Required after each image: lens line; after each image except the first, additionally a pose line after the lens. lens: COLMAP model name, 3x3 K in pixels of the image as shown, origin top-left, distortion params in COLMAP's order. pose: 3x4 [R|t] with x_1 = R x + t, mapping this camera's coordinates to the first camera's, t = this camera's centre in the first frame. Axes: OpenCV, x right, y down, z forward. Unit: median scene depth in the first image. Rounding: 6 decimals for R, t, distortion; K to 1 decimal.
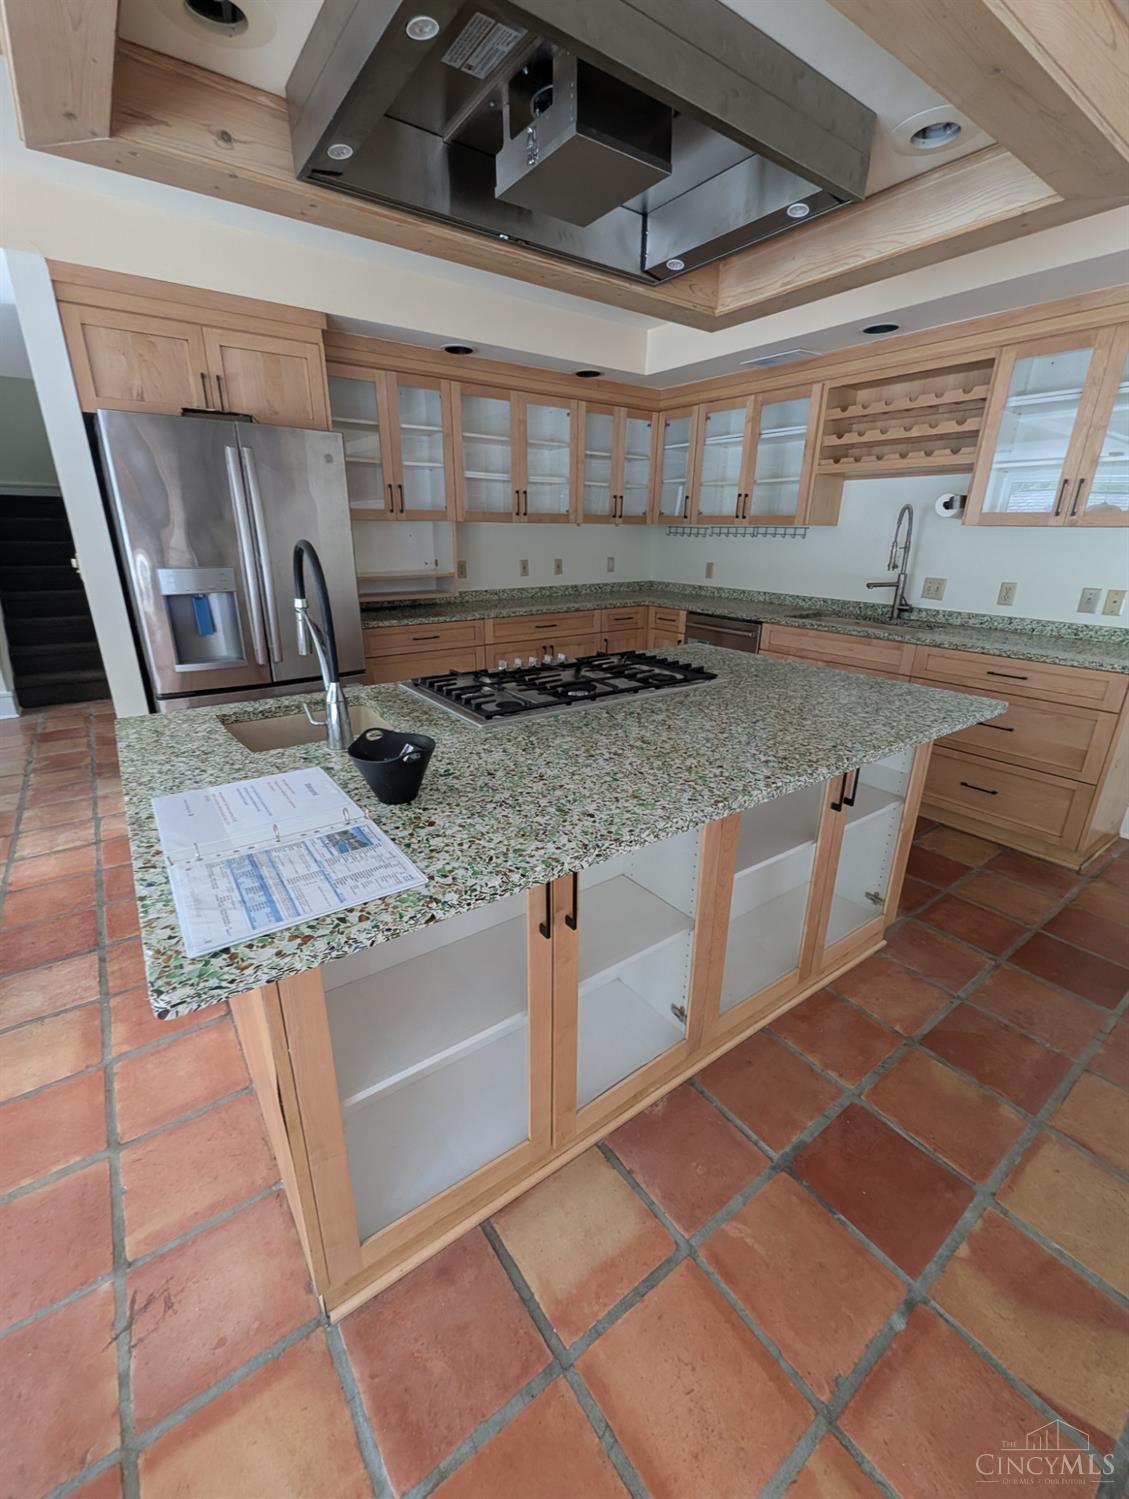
lens RADIAL K [[612.5, 0, 562.4], [0, 612.5, 748.9], [0, 0, 1]] dist [0.000400, 0.000010]
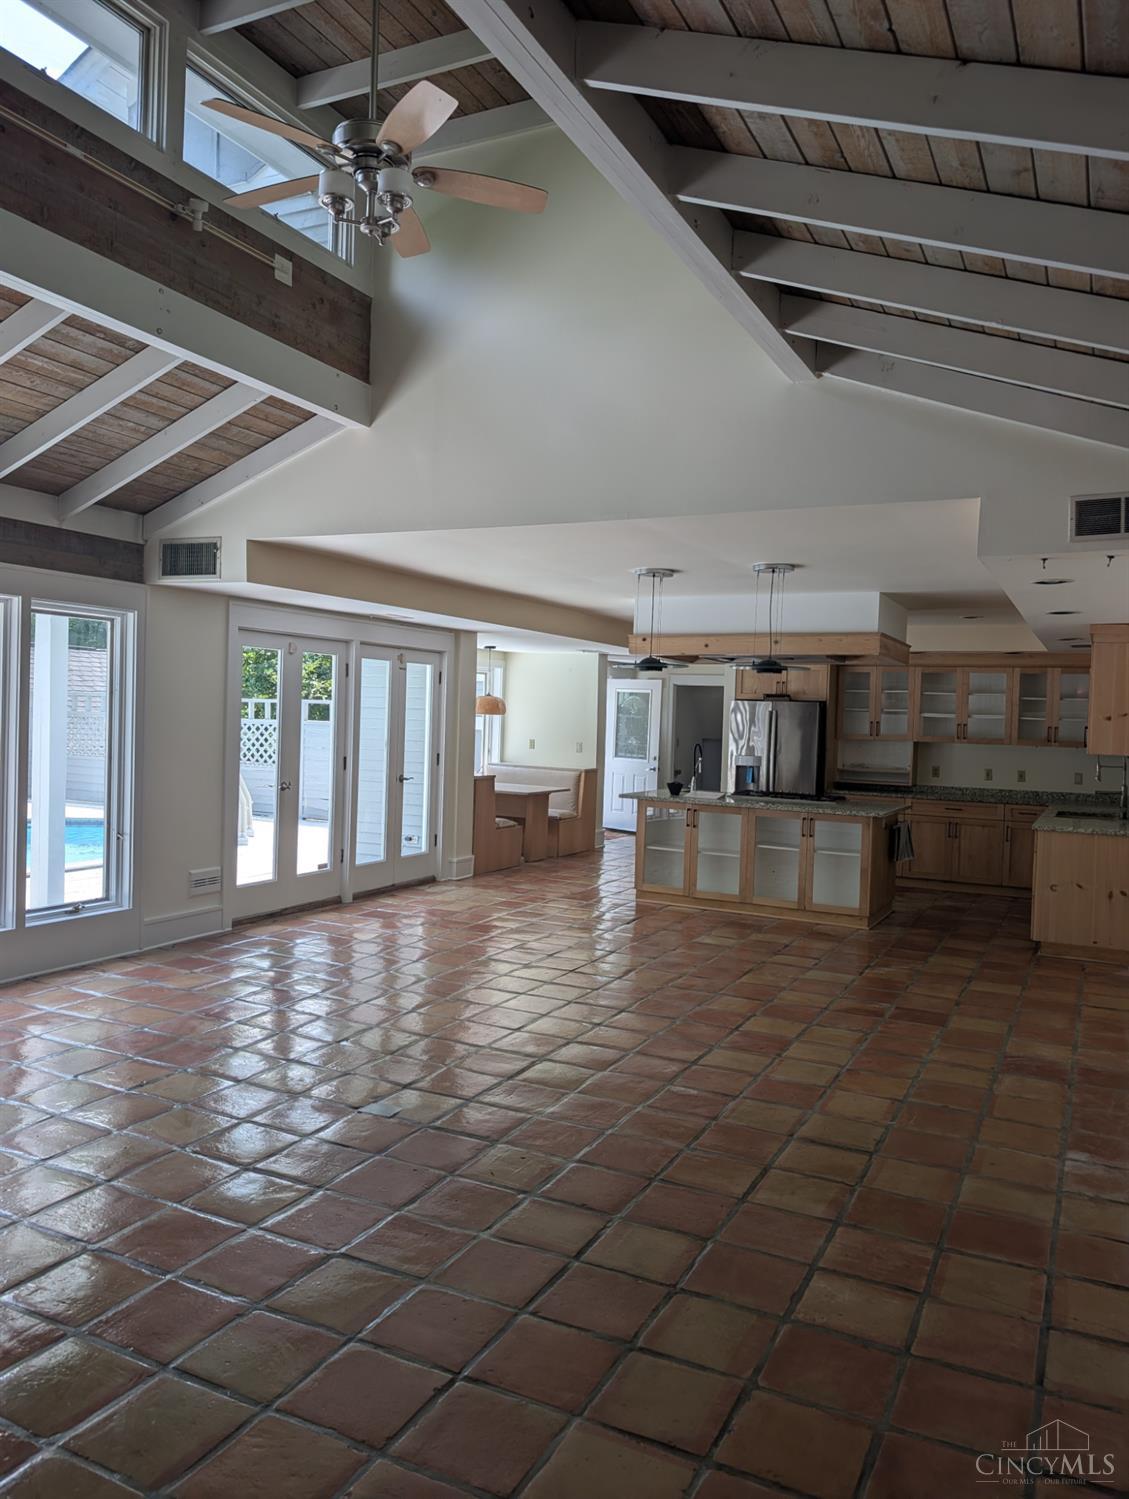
lens RADIAL K [[1081.9, 0, 569.7], [0, 1081.9, 741.4], [0, 0, 1]] dist [0.020686, -0.020482]
pose [[0.468106, 0.031003, -0.883128, 1.642550], [-0.317465, 0.938565, -0.135324, 0.259626], [0.824677, 0.343708, 0.449190, -0.885842]]
